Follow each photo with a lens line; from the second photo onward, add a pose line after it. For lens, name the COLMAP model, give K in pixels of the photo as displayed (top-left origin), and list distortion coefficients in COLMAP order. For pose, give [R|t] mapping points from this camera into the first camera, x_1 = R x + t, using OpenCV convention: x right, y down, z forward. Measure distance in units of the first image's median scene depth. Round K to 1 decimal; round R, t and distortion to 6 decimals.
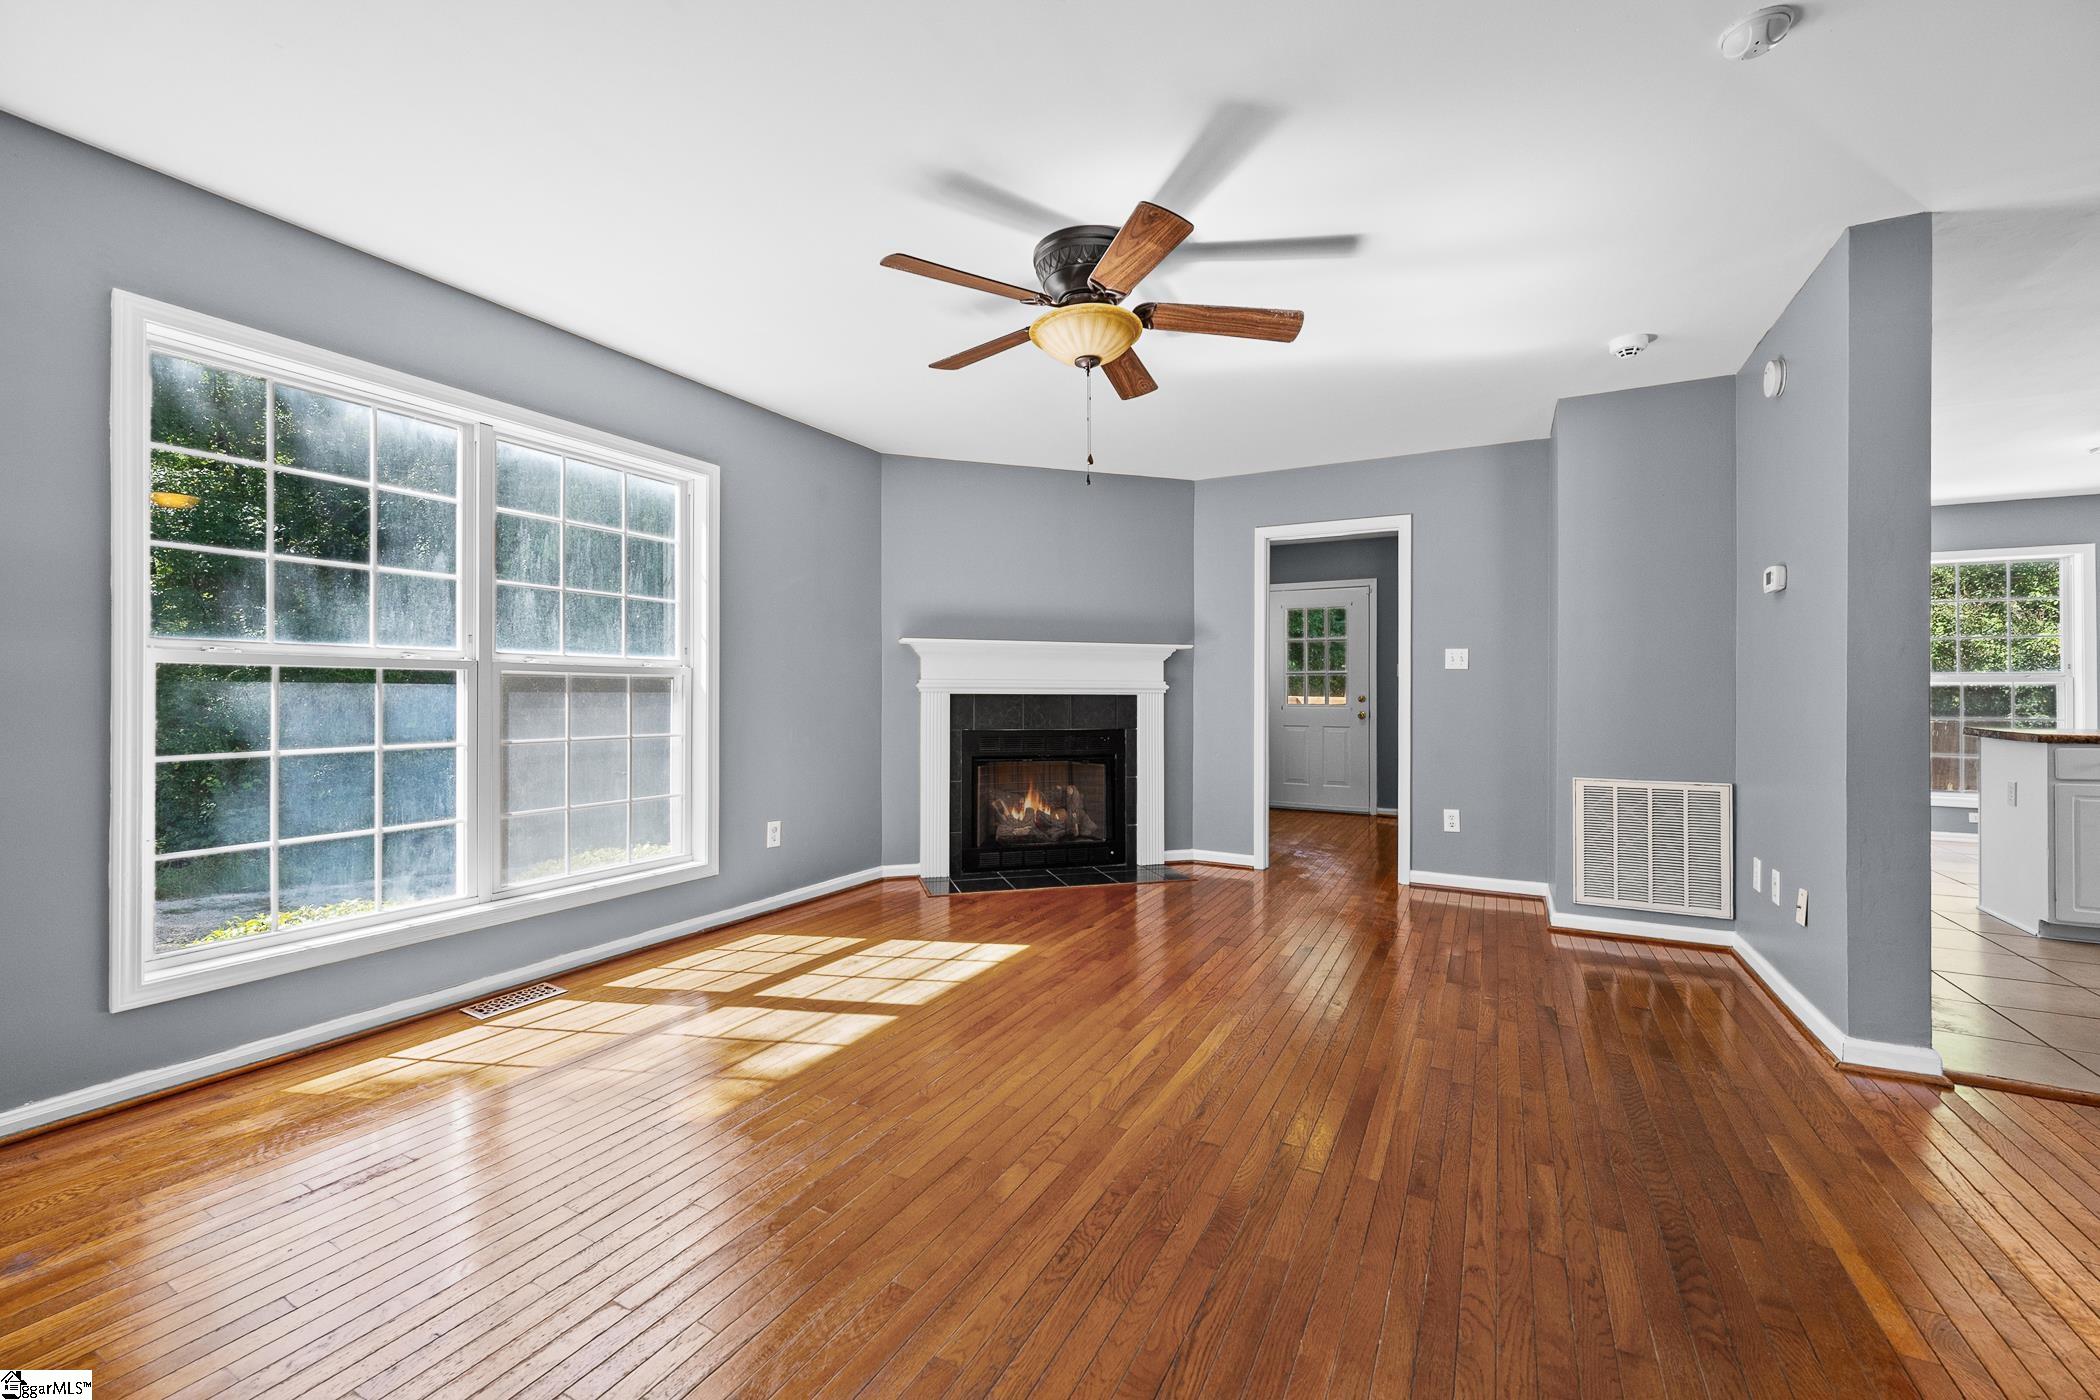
lens RADIAL K [[834.5, 0, 1053.7], [0, 834.5, 690.2], [0, 0, 1]] dist [-0.001988, 0.000166]
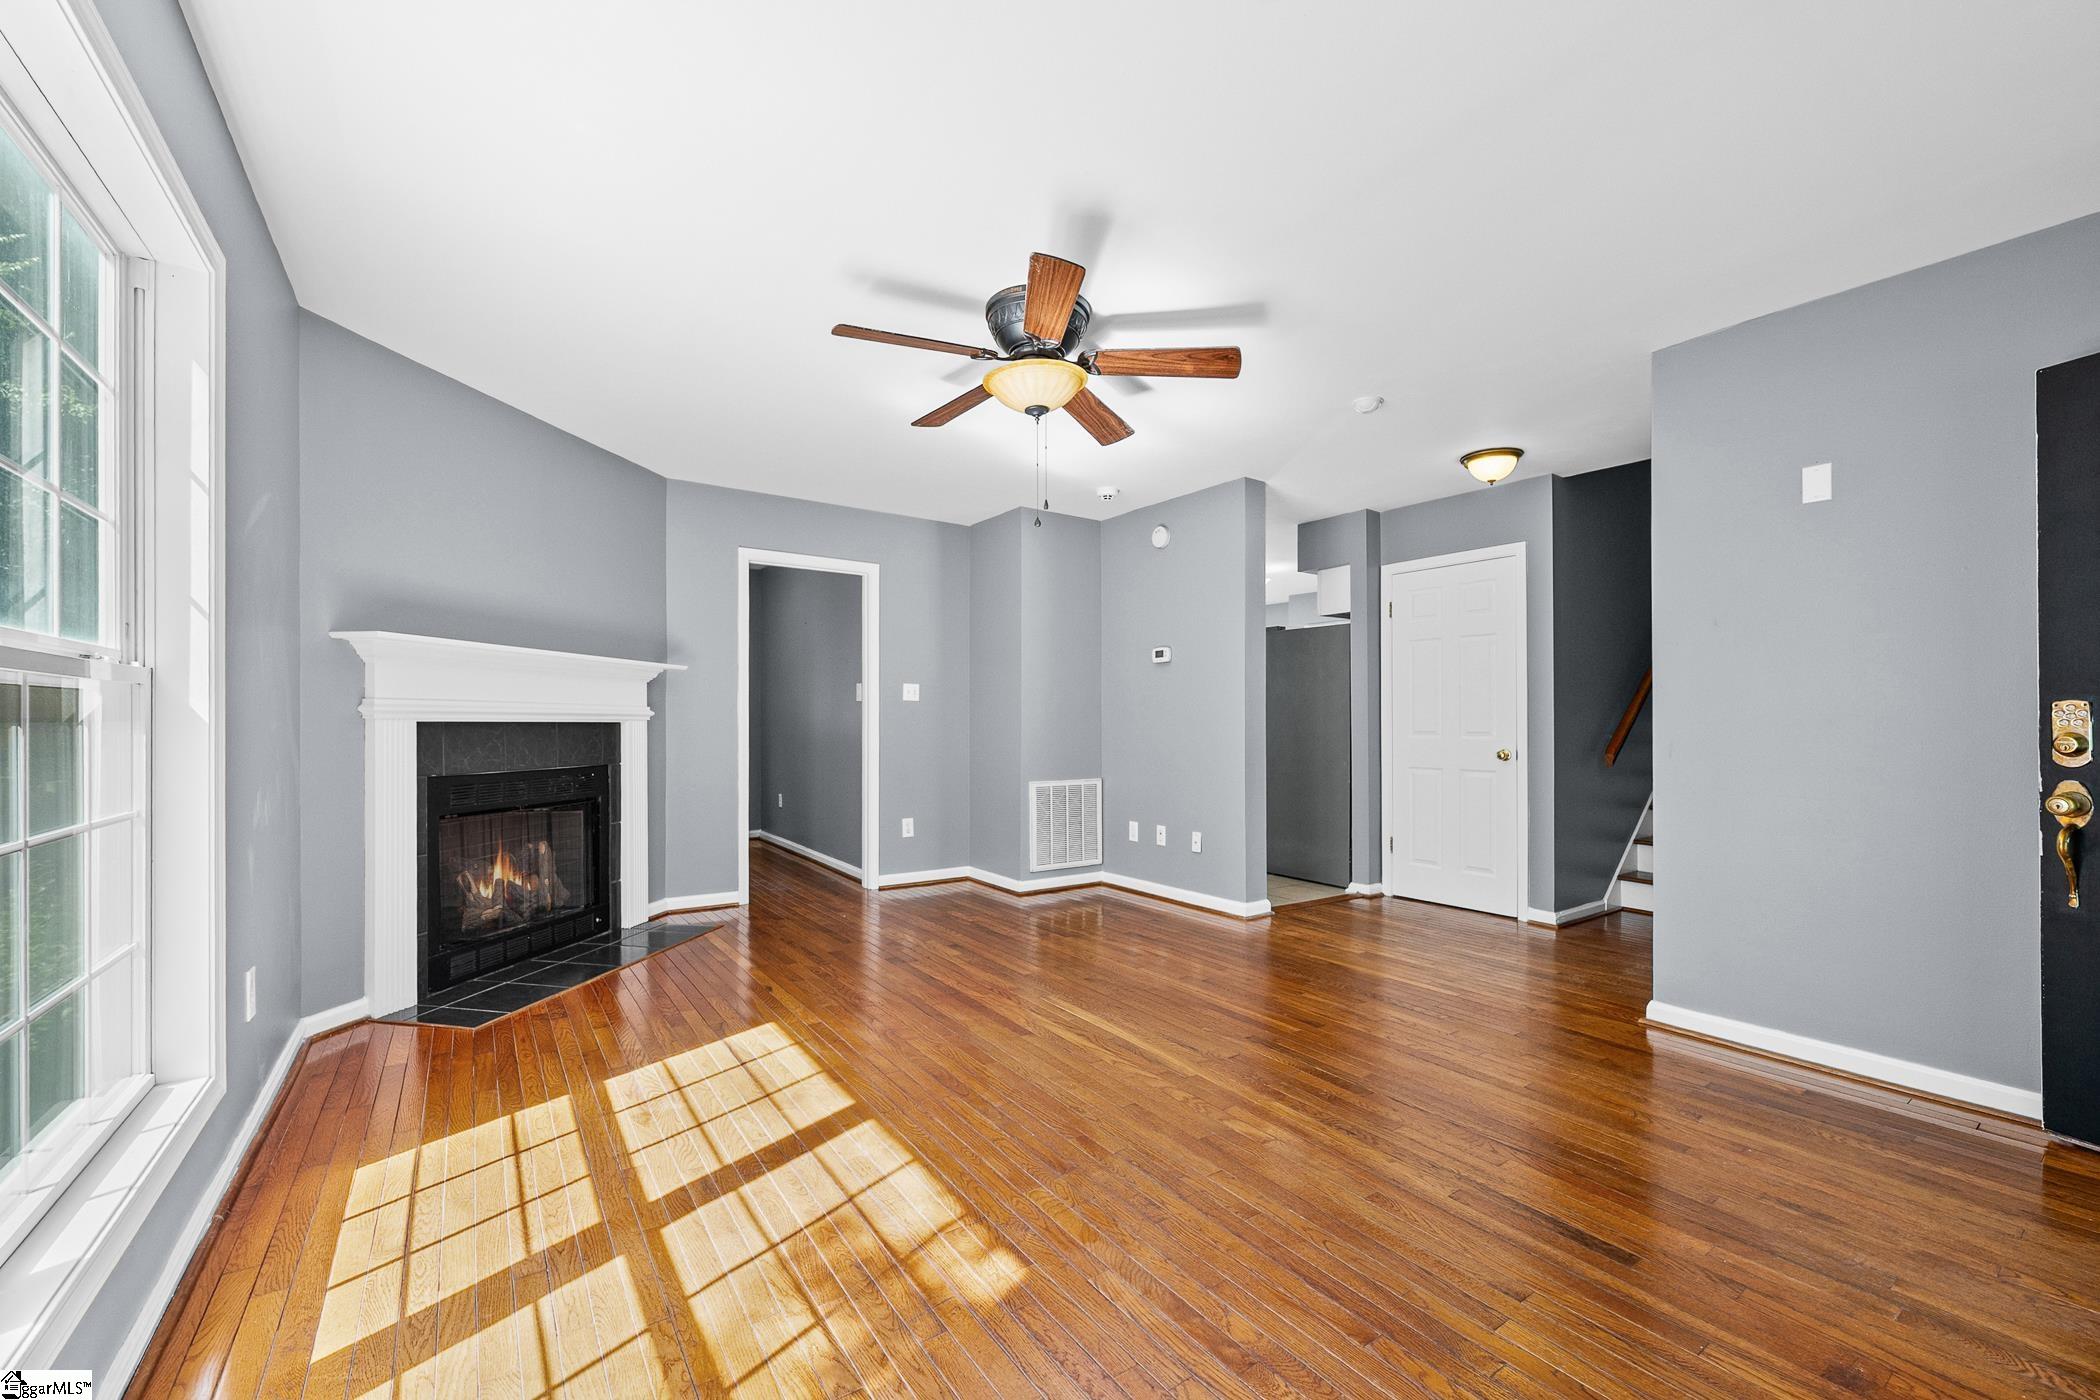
lens RADIAL K [[834.5, 0, 1053.5], [0, 834.5, 718.5], [0, 0, 1]] dist [-0.001988, 0.000166]
pose [[0.449033, 0.002250, 0.893512, -0.625491], [-0.007062, 0.999975, 0.001031, -0.003078], [-0.893487, -0.006773, 0.449037, 0.352718]]
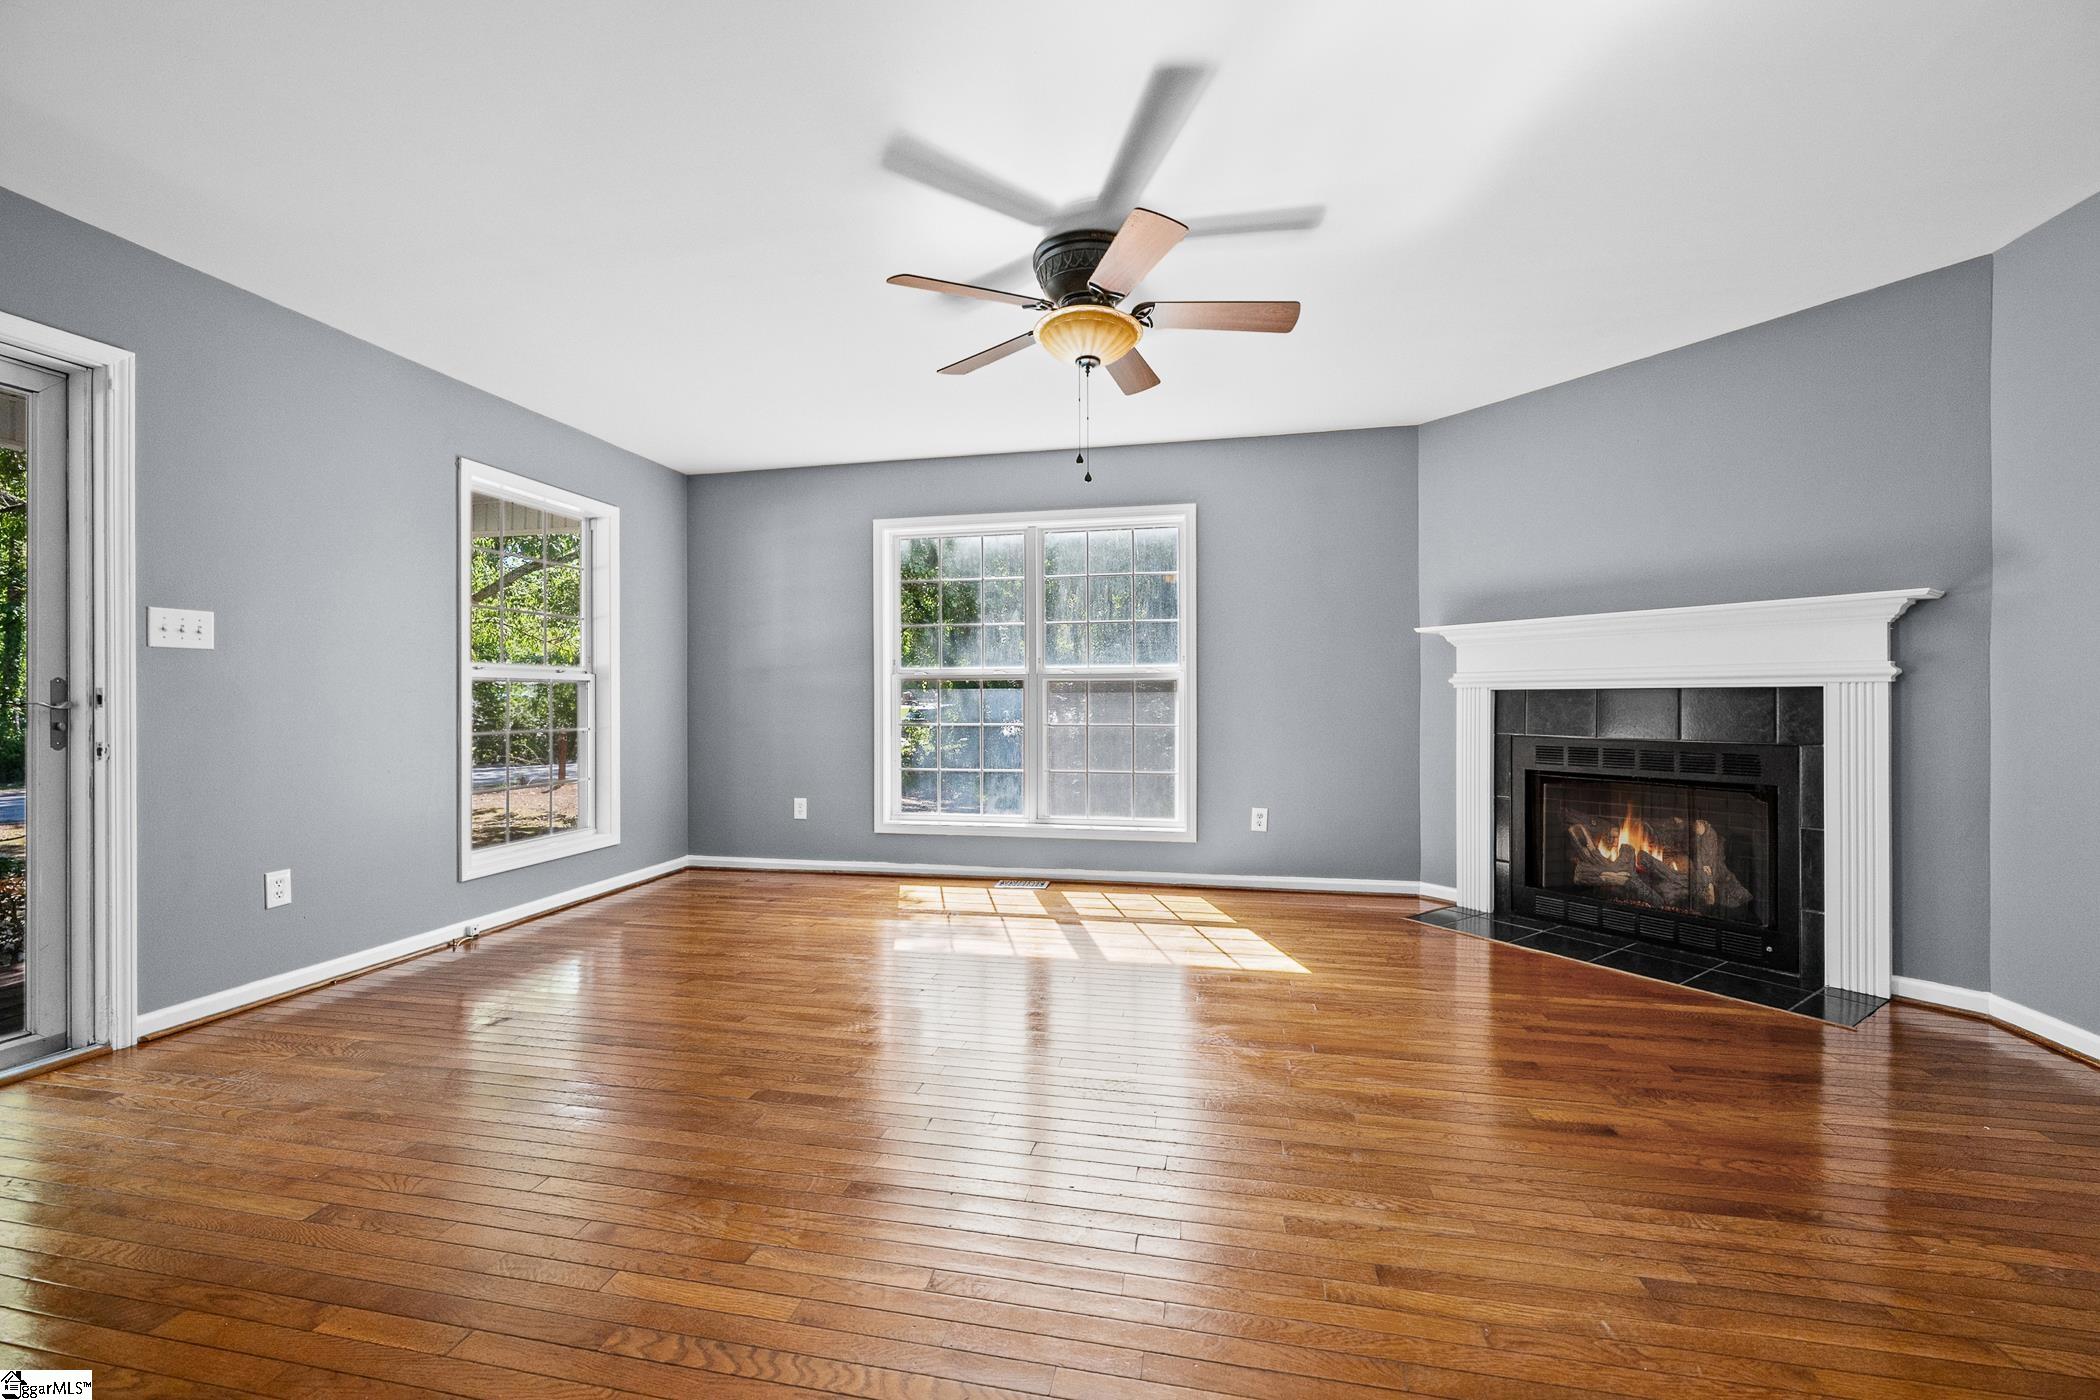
lens RADIAL K [[834.5, 0, 1049.3], [0, 834.5, 697.3], [0, 0, 1]] dist [-0.001988, 0.000166]
pose [[0.277978, -0.007577, -0.960558, 0.706100], [0.009149, 0.999944, -0.005240, 0.015672], [0.960544, -0.007332, 0.278031, 0.465406]]
